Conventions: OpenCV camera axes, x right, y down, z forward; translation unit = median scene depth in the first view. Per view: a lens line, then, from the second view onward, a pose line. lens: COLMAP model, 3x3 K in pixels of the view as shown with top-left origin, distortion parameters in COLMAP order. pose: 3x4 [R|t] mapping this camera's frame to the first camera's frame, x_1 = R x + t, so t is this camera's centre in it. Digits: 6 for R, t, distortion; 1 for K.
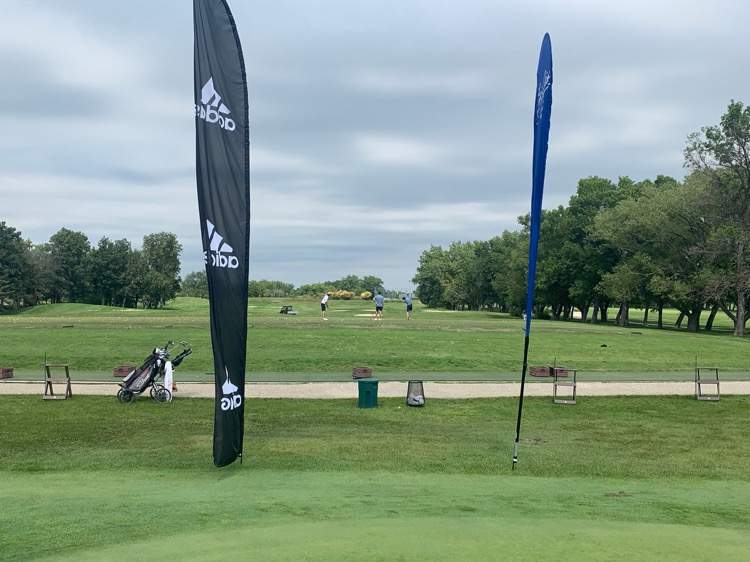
lens RADIAL K [[833.2, 0, 368.4], [0, 833.2, 280.3], [0, 0, 1]] dist [0.096698, 0.000000]
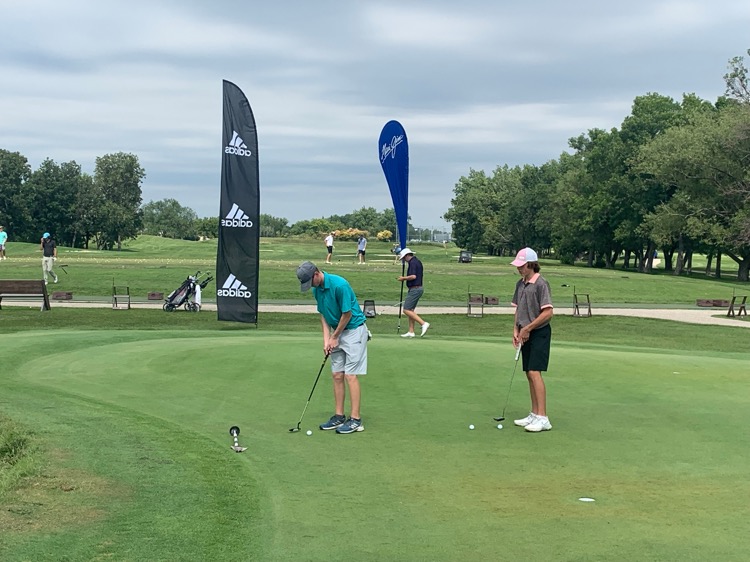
lens RADIAL K [[1175.0, 0, 374.9], [0, 1175.0, 280.8], [0, 0, 1]] dist [0.121871, 0.000000]
pose [[0.999845, 0.009465, -0.014819, 0.011069], [-0.008603, 0.998327, 0.057171, -0.003294], [0.015335, -0.057035, 0.998254, -0.118544]]
